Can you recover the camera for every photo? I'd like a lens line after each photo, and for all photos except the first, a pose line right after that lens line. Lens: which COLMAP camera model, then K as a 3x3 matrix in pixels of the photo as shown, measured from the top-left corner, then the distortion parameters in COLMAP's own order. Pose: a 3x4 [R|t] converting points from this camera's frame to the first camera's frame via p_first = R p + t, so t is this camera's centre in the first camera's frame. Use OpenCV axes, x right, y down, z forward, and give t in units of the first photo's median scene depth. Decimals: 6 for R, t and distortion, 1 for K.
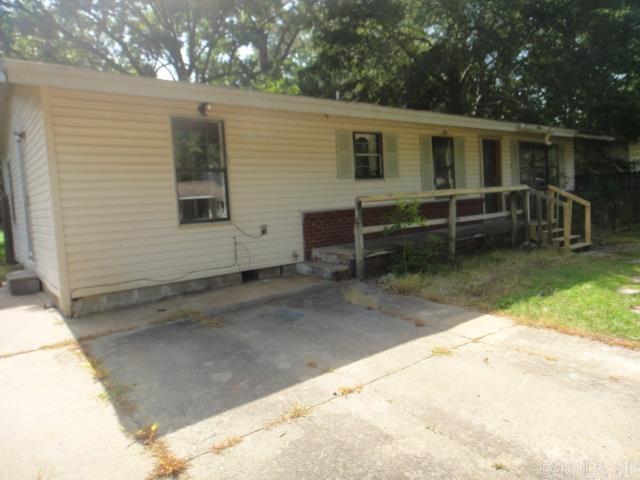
lens RADIAL K [[440.8, 0, 317.4], [0, 440.8, 234.3], [0, 0, 1]] dist [0.001667, -0.002683]
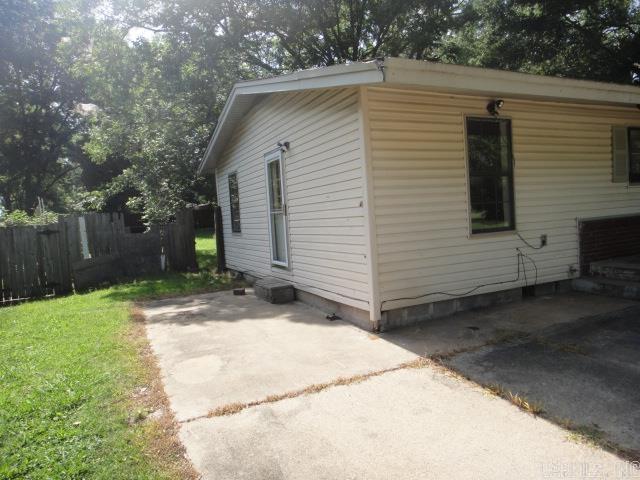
lens RADIAL K [[440.8, 0, 317.4], [0, 440.8, 234.3], [0, 0, 1]] dist [0.001667, -0.002683]
pose [[0.973366, 0.004262, -0.229217, -0.380894], [-0.009927, 0.999673, -0.023565, 0.003120], [0.229042, 0.025213, 0.973090, 0.033546]]
